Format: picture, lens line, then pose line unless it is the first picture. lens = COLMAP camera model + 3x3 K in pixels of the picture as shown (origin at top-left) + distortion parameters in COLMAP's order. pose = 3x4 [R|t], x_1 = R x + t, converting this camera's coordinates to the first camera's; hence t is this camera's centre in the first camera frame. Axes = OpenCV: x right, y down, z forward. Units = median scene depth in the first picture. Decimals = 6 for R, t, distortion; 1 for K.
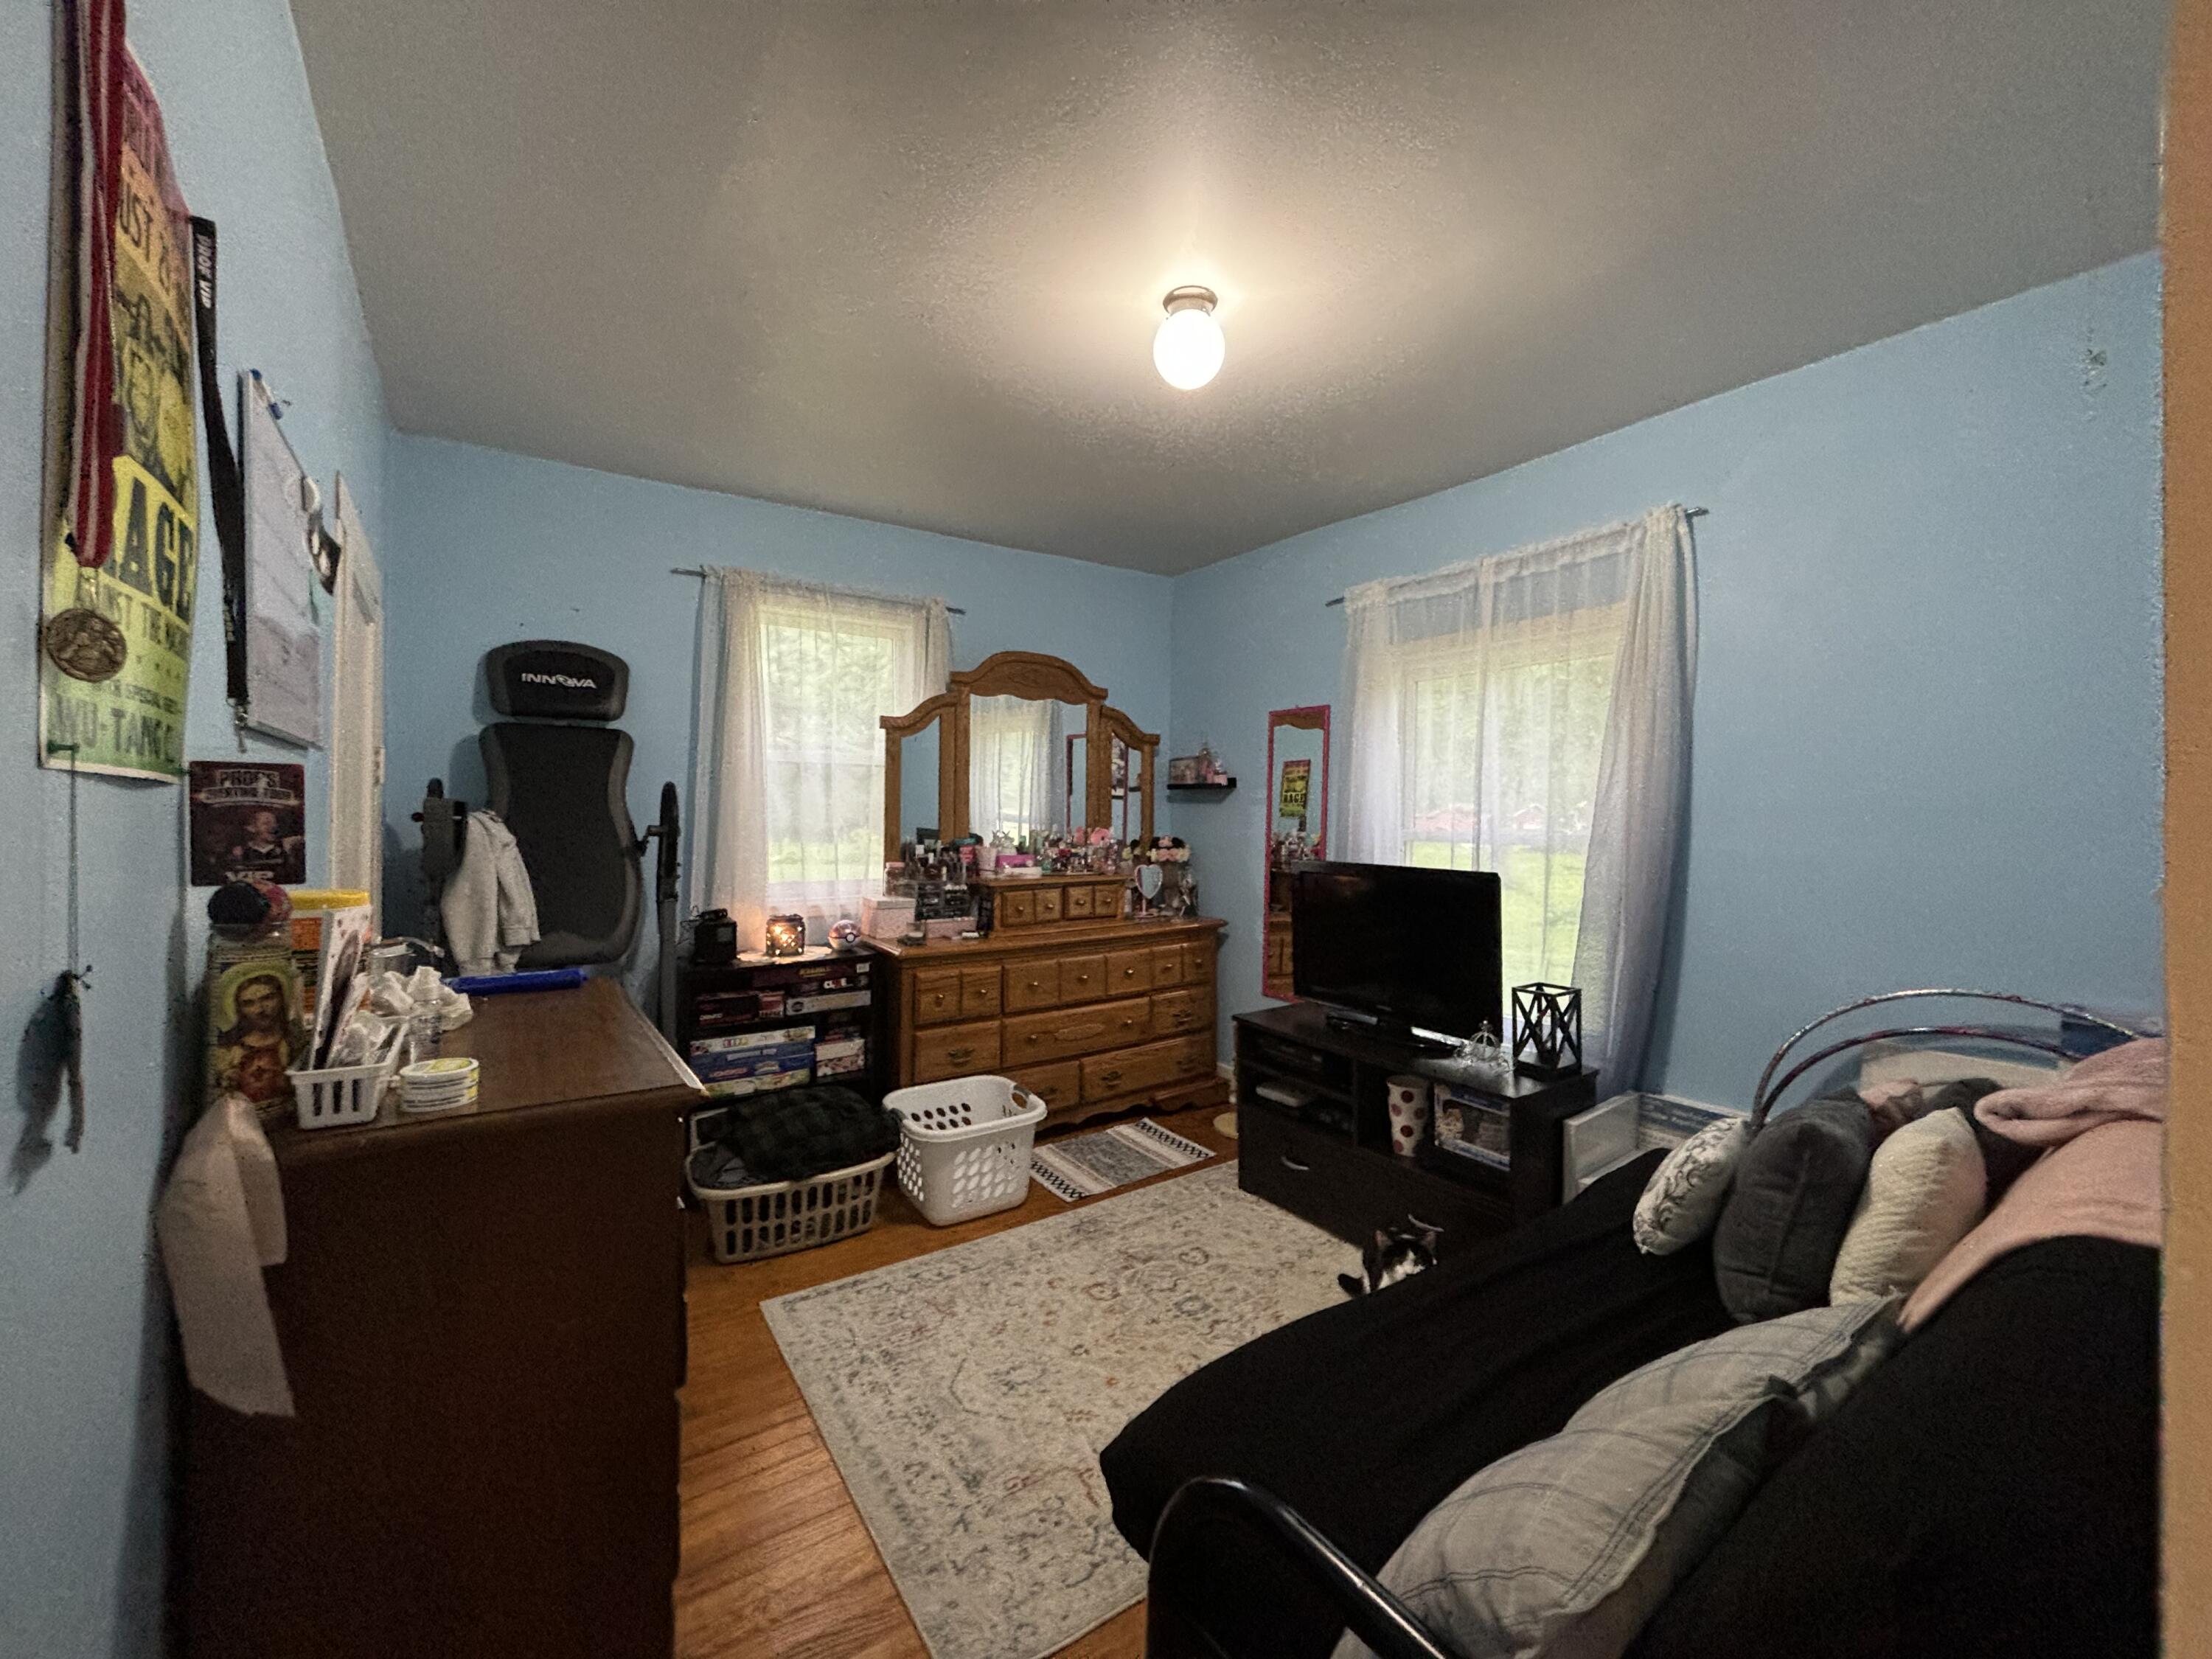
lens RADIAL K [[901.7, 0, 1118.8], [0, 901.7, 820.7], [0, 0, 1]] dist [0.007753, -0.001335]
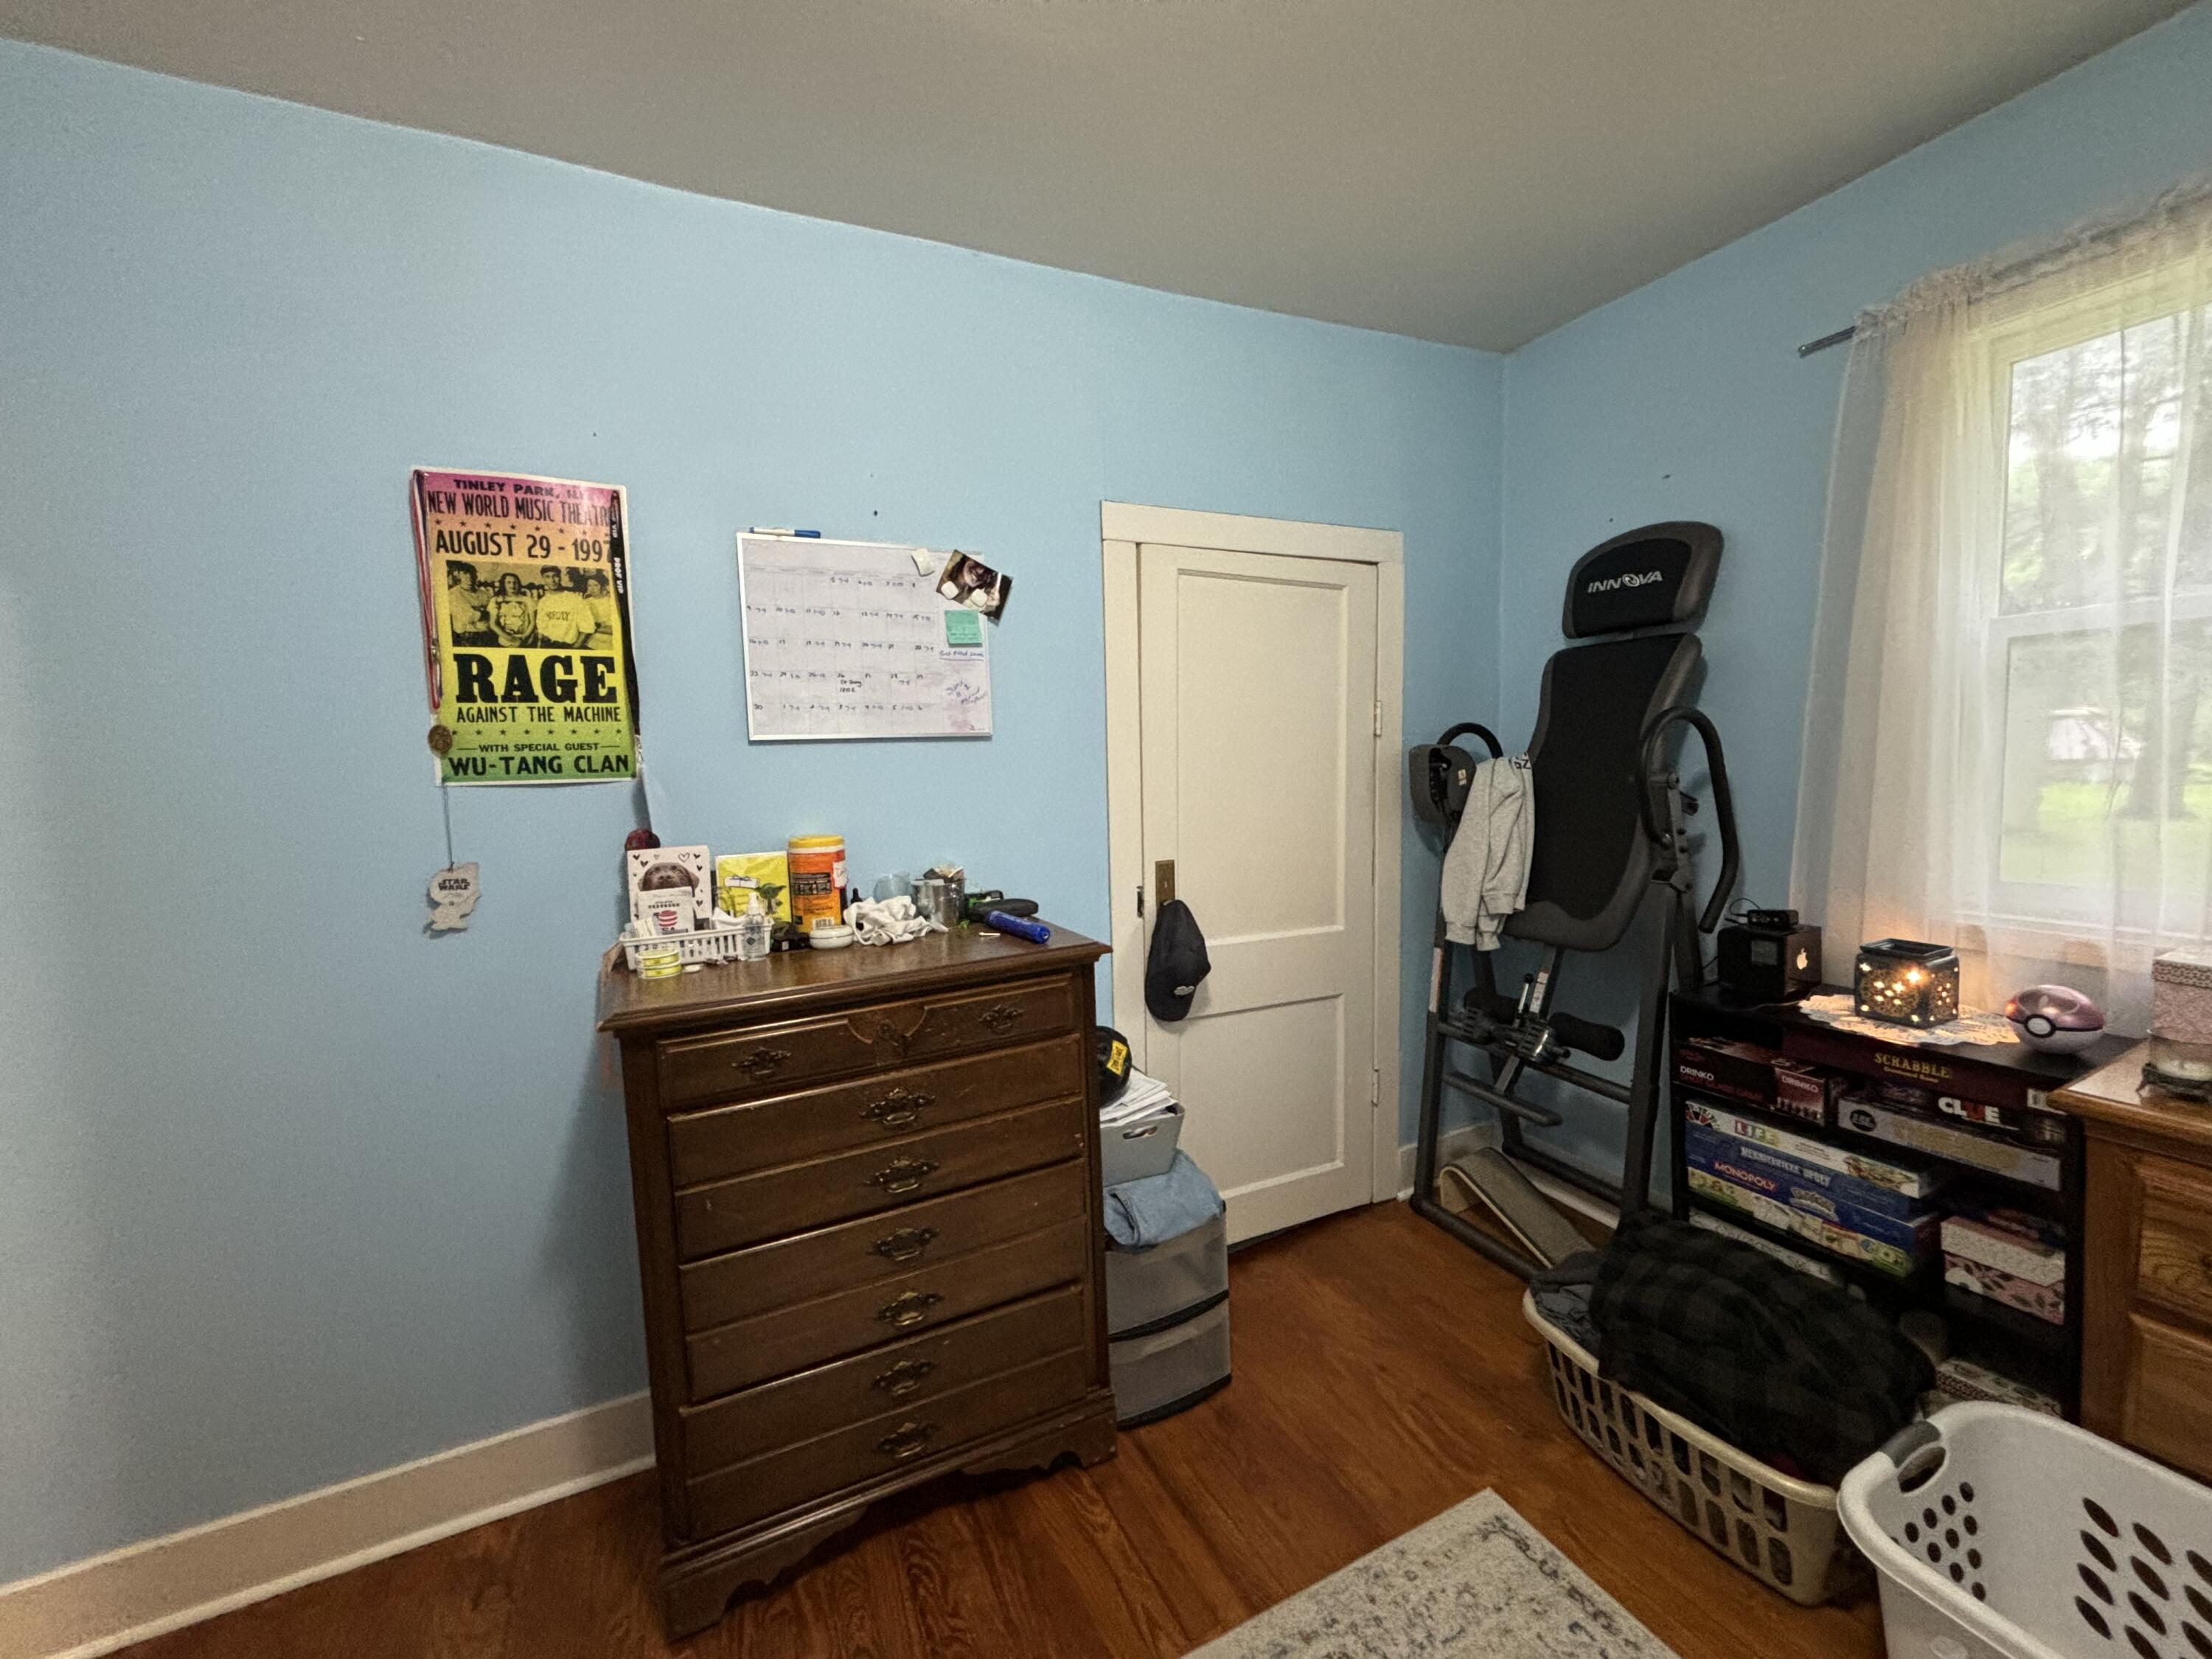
lens RADIAL K [[901.7, 0, 1107.9], [0, 901.7, 826.7], [0, 0, 1]] dist [0.007753, -0.001335]
pose [[-0.157403, 0.075833, -0.984619, 0.226777], [0.030170, 0.996951, 0.071959, -0.015805], [0.987073, -0.018379, -0.159211, 0.678426]]
